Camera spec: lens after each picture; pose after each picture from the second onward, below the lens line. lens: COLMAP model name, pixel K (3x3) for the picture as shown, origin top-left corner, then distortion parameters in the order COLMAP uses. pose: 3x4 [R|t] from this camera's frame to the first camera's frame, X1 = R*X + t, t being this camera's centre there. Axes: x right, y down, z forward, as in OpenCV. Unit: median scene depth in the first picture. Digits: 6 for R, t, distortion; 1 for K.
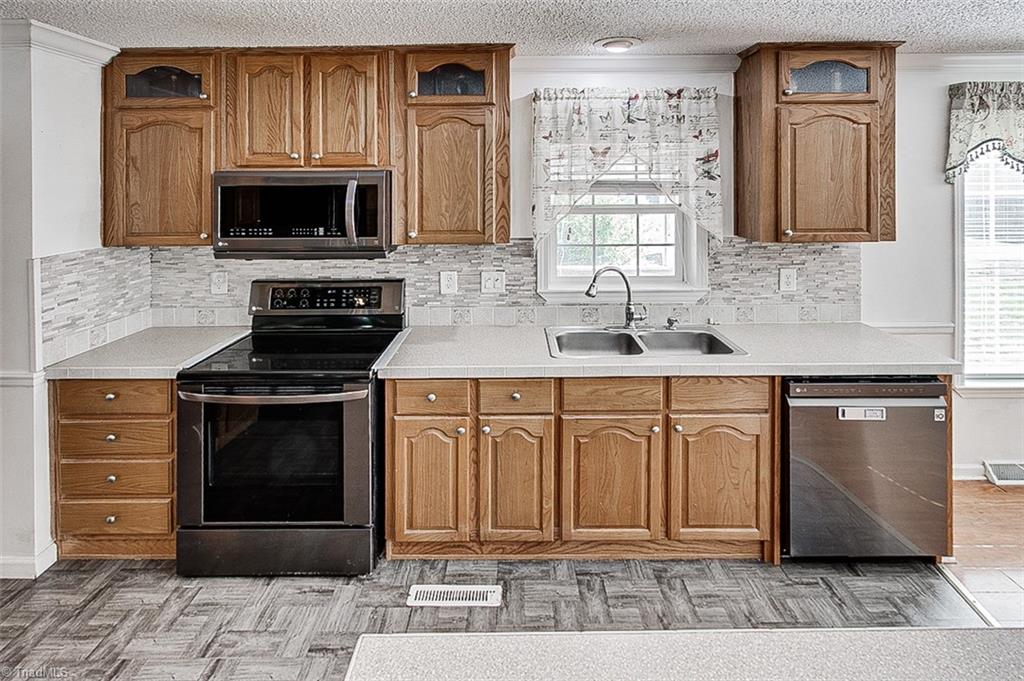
lens RADIAL K [[475.3, 0, 512.4], [0, 475.3, 188.0], [0, 0, 1]] dist [-0.000501, -0.000317]
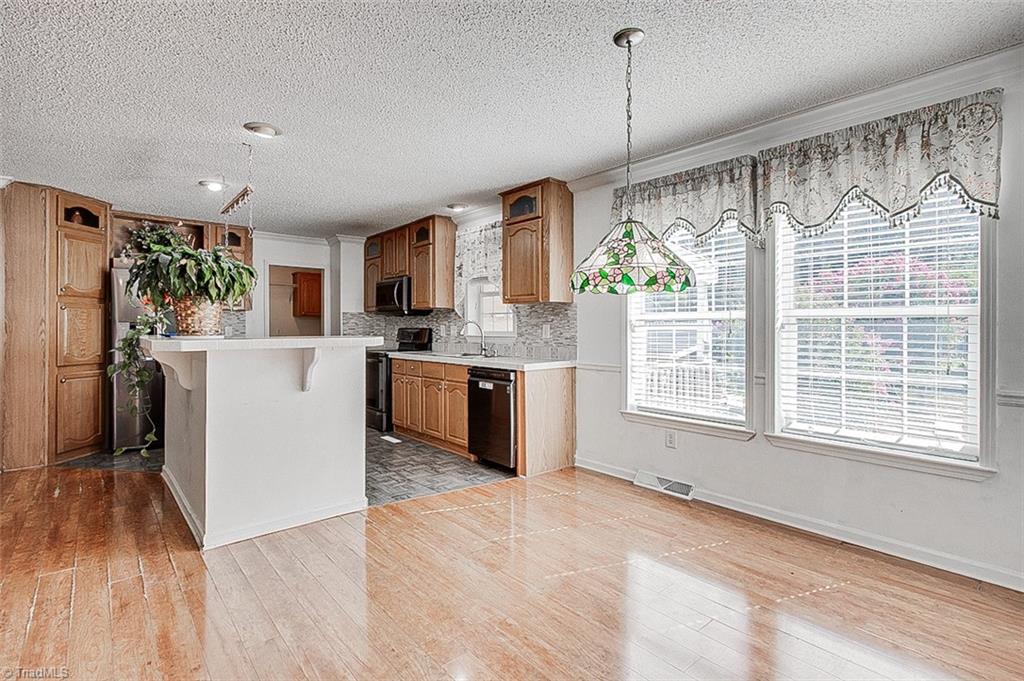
lens RADIAL K [[472.6, 0, 502.4], [0, 472.6, 325.1], [0, 0, 1]] dist [-0.000805, 0.000586]
pose [[0.650978, 0.020114, -0.758830, 1.744026], [-0.018372, 0.999774, 0.010739, 0.162525], [0.758874, 0.006950, 0.651200, -0.150399]]
